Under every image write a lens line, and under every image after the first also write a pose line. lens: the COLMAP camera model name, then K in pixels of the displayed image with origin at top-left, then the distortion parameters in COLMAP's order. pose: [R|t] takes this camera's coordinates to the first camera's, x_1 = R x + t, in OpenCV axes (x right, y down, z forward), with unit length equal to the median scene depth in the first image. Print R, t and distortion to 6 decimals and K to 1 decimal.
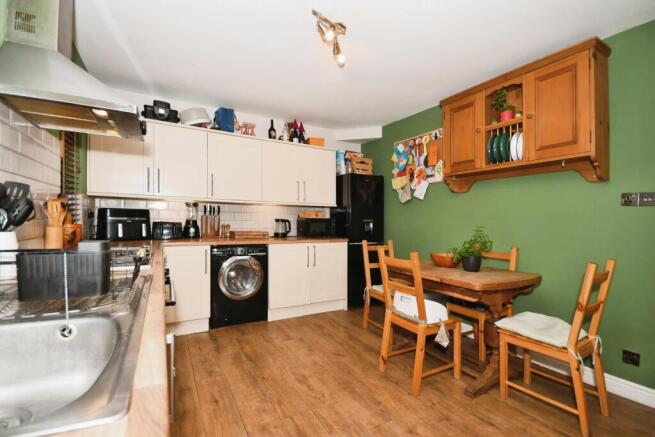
lens RADIAL K [[290.9, 0, 325.2], [0, 290.9, 228.7], [0, 0, 1]] dist [-0.000831, 0.000126]
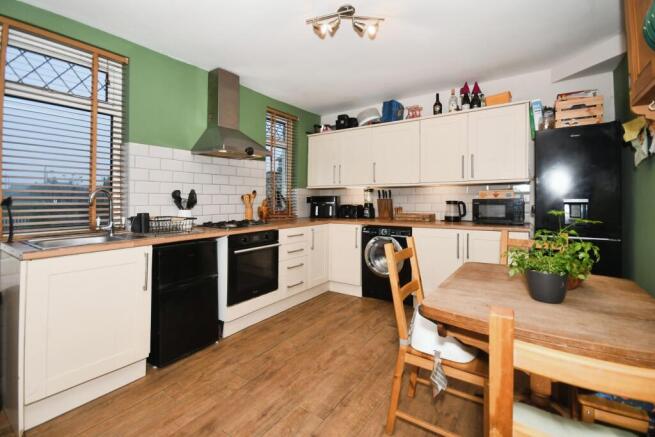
lens RADIAL K [[297.6, 0, 325.5], [0, 297.6, 204.0], [0, 0, 1]] dist [-0.000471, 0.000257]
pose [[0.437431, -0.004497, -0.899241, 0.549363], [-0.010494, 0.999894, -0.010105, -0.011509], [0.899191, 0.013857, 0.437338, 0.291592]]
